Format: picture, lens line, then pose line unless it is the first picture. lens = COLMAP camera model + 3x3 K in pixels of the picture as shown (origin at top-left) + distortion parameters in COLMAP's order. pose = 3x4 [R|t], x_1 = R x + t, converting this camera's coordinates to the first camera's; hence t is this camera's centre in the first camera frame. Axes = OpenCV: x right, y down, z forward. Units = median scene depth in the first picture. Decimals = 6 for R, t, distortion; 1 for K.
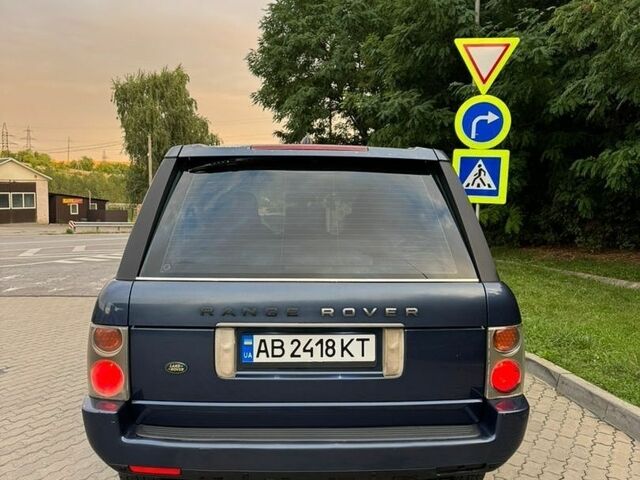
lens RADIAL K [[621.4, 0, 309.4], [0, 621.4, 244.6], [0, 0, 1]] dist [0.045896, 0.000000]
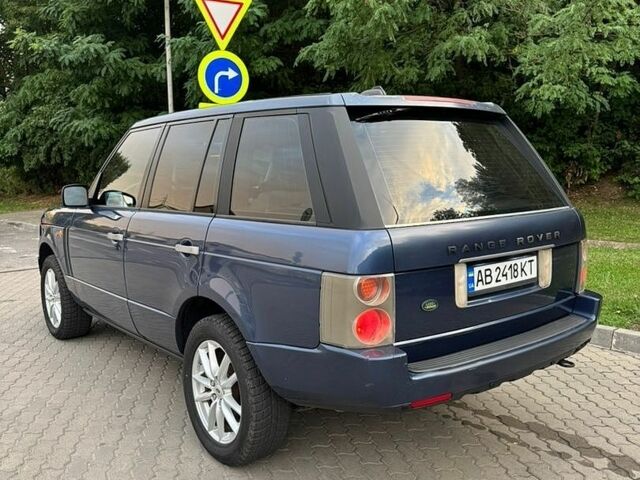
lens RADIAL K [[621.4, 0, 307.3], [0, 621.4, 249.5], [0, 0, 1]] dist [0.045896, 0.000000]
pose [[0.803525, -0.100038, 0.586805, -0.993946], [0.053837, 0.993951, 0.095727, -0.012508], [-0.592831, -0.045328, 0.804050, 0.267034]]
